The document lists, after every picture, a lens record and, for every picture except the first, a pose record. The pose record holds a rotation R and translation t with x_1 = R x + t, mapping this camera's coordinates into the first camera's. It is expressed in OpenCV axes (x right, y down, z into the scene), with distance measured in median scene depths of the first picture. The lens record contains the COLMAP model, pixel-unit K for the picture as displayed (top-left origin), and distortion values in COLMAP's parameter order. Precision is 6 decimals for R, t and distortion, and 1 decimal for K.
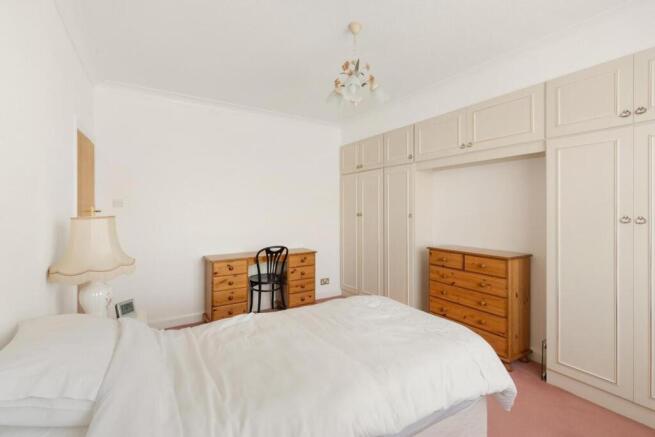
lens RADIAL K [[310.8, 0, 326.1], [0, 310.8, 208.6], [0, 0, 1]] dist [-0.000689, -0.000252]
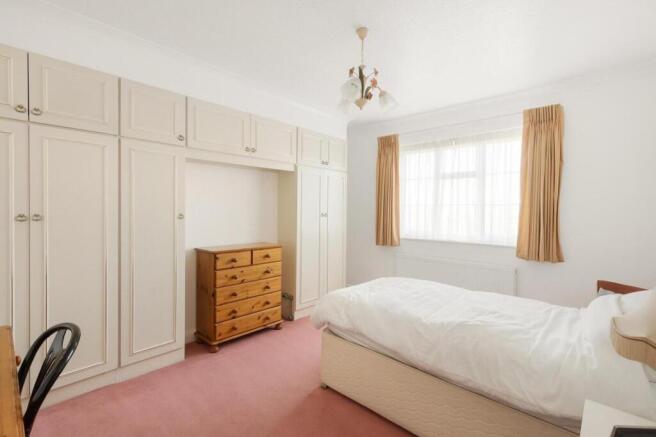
lens RADIAL K [[295.4, 0, 326.1], [0, 295.4, 215.0], [0, 0, 1]] dist [0.002629, 0.000291]
pose [[-0.276687, -0.016974, 0.960810, -0.599727], [-0.011055, 0.999834, 0.014480, 0.006327], [-0.960896, -0.006615, -0.276829, 1.006624]]
